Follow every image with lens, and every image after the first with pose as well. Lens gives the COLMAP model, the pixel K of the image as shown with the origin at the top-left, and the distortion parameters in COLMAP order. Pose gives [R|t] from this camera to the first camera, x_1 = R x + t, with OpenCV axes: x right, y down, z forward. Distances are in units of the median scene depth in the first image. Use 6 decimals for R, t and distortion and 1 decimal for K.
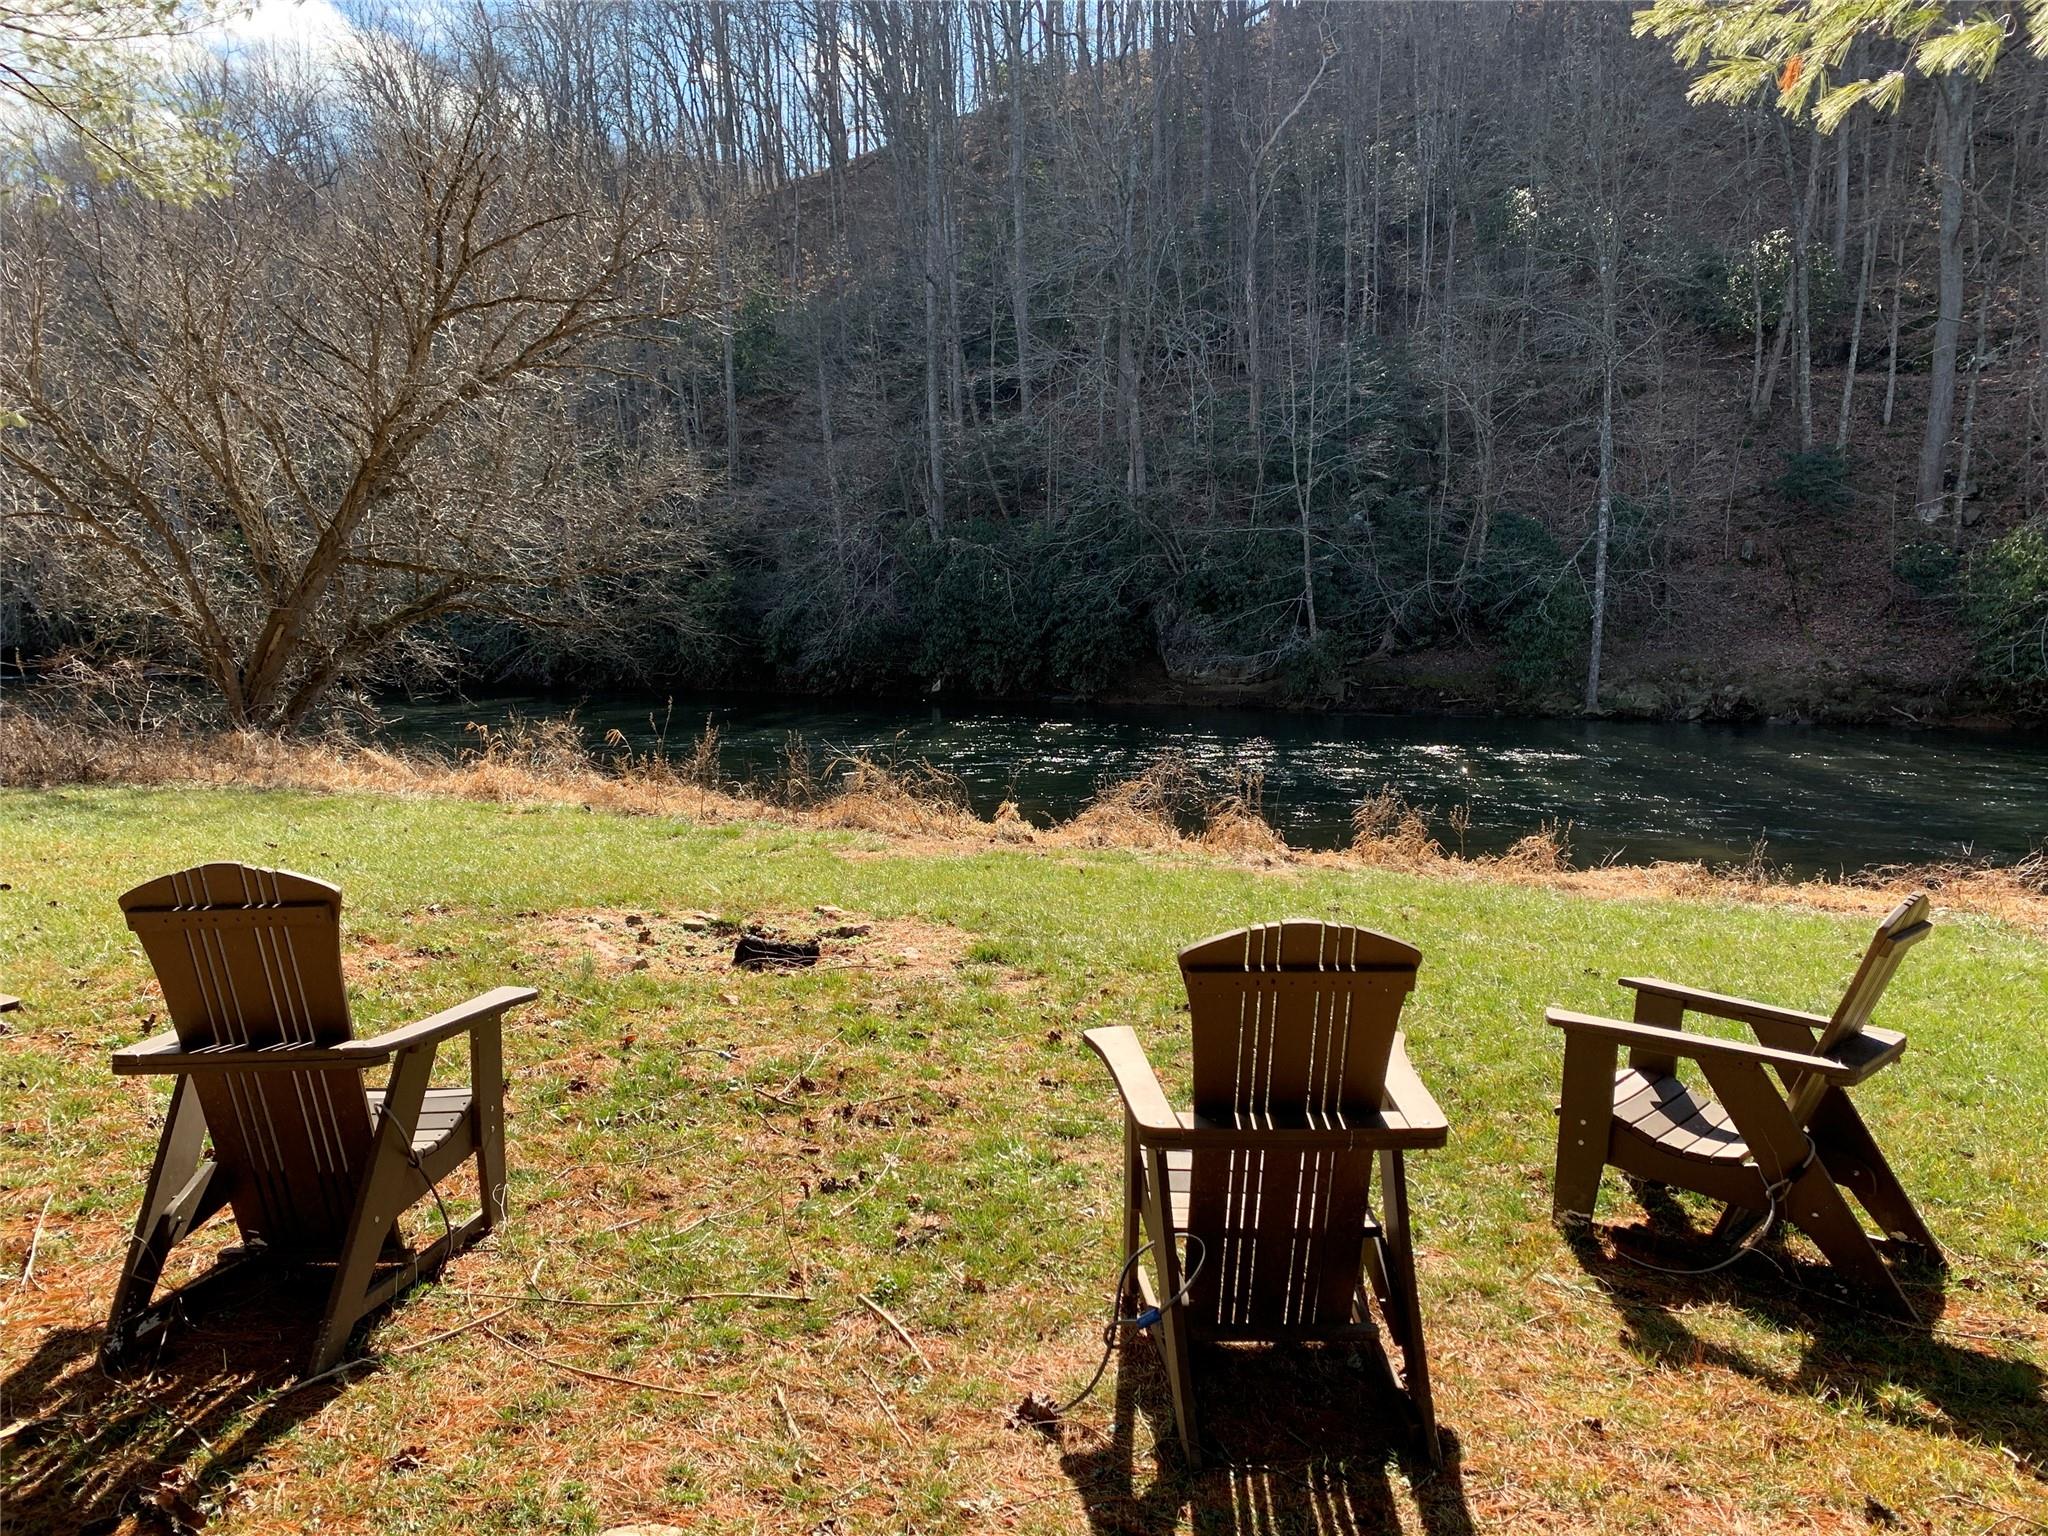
lens RADIAL K [[1593.1, 0, 1054.5], [0, 1593.1, 765.2], [0, 0, 1]] dist [0.010251, 0.011735]
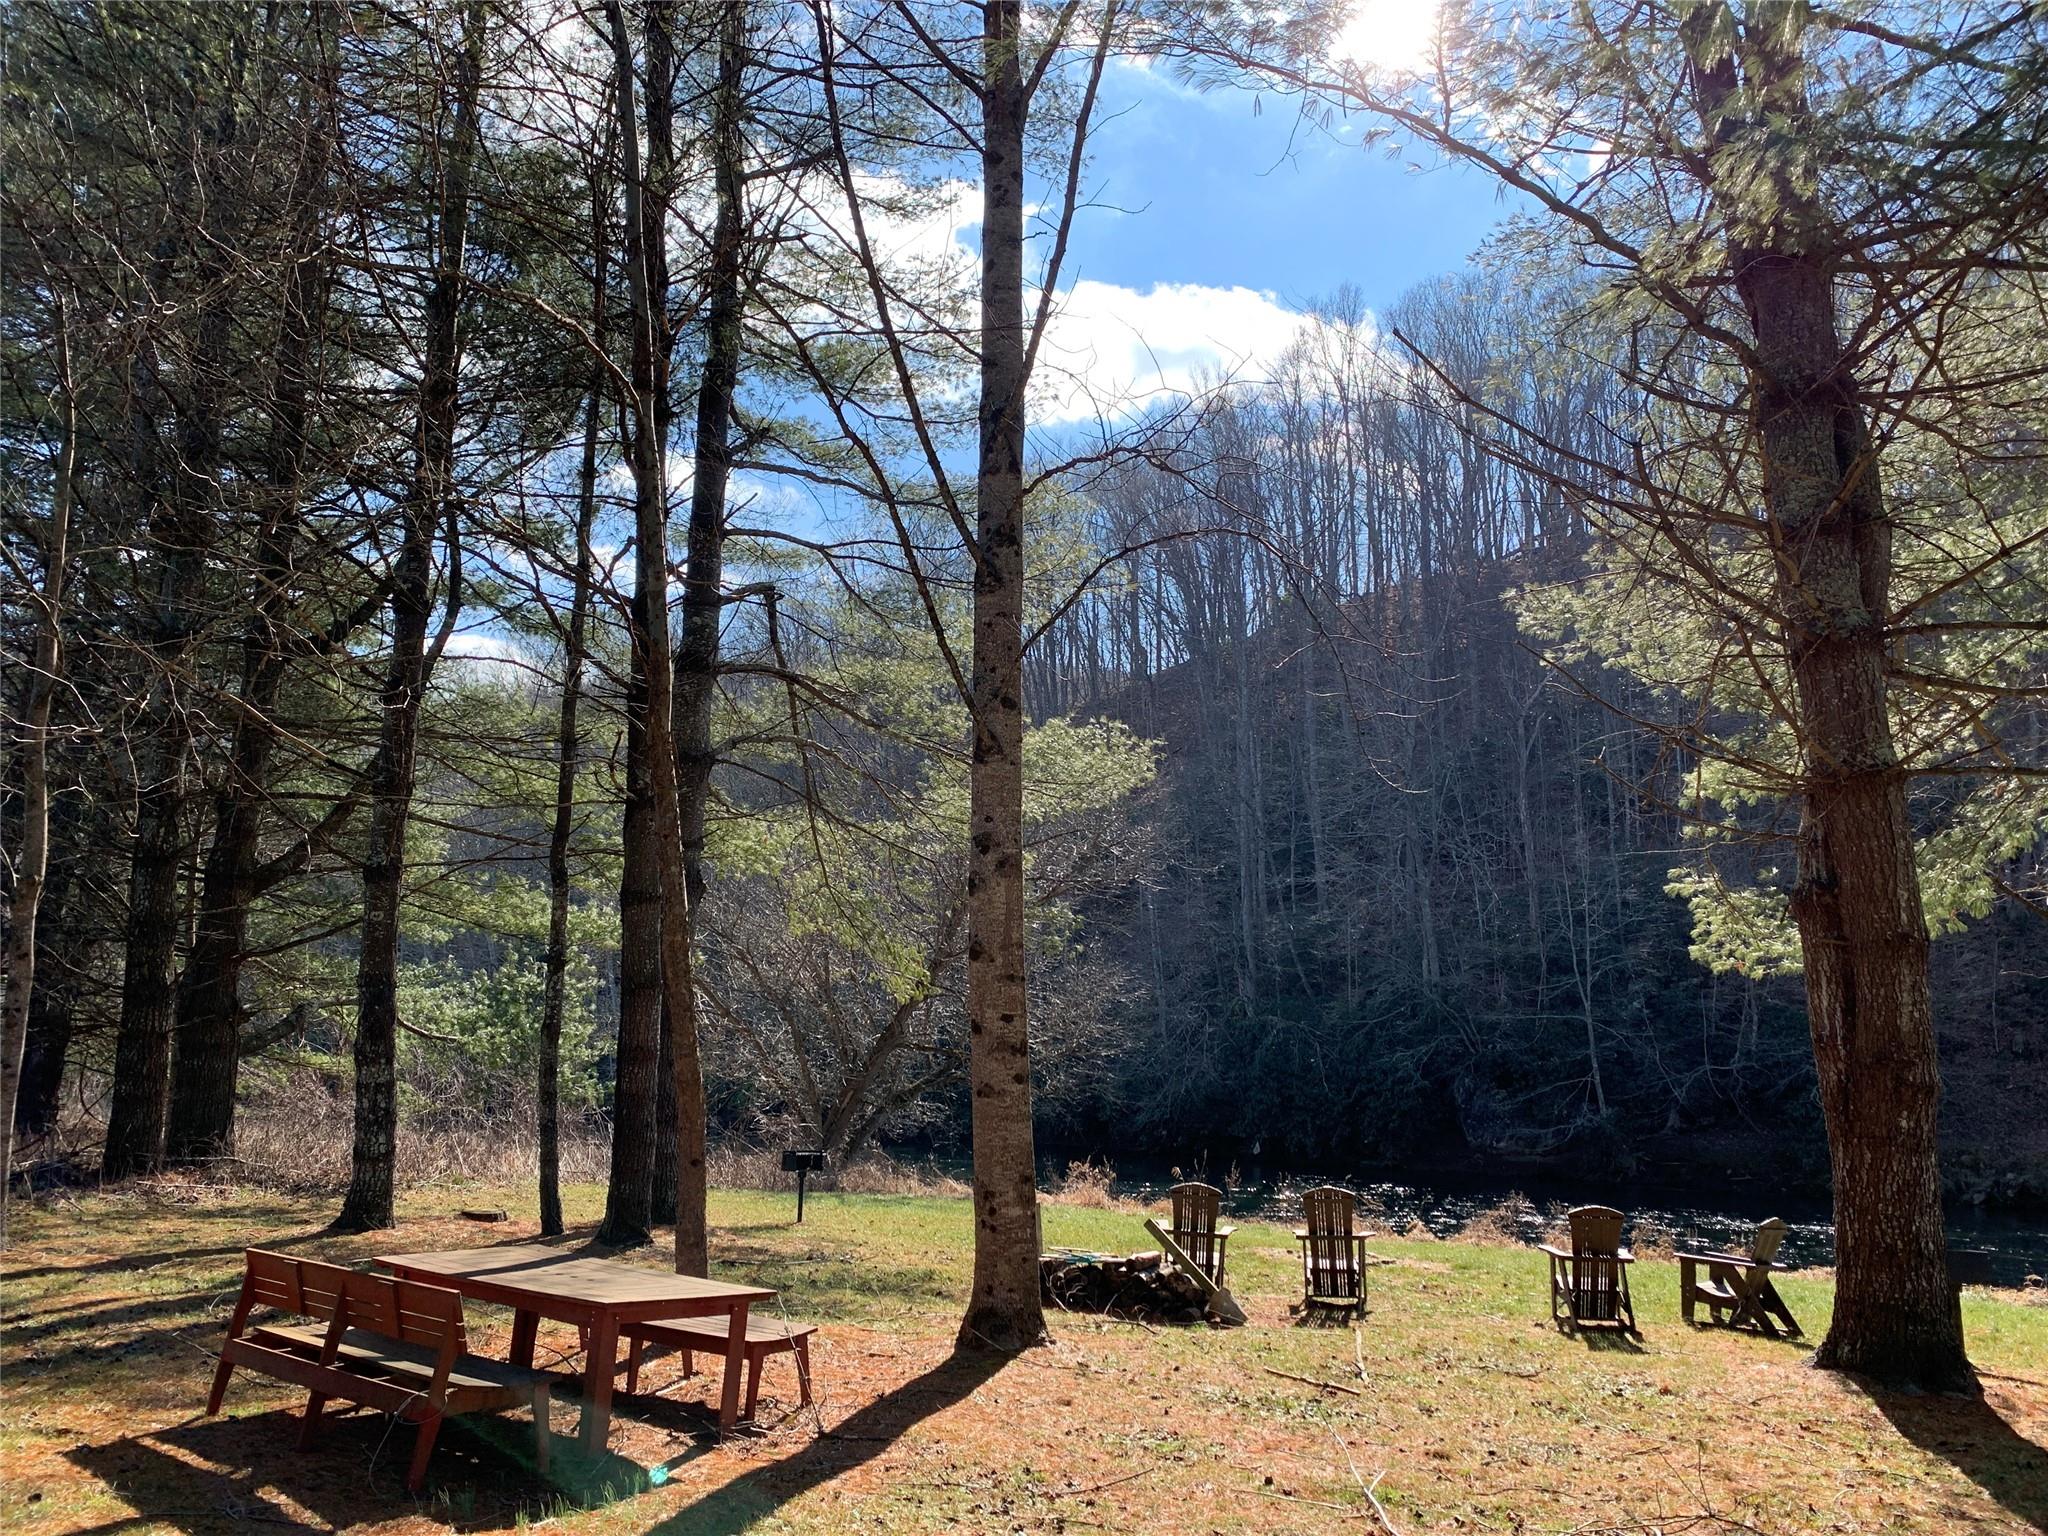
lens RADIAL K [[1551.8, 0, 1012.7], [0, 1551.8, 711.1], [0, 0, 1]] dist [0.008838, -0.001292]
pose [[0.980961, -0.020859, -0.193083, -0.028273], [-0.041452, 0.948816, -0.313096, 0.010464], [0.189731, 0.315139, 0.929887, -0.187366]]
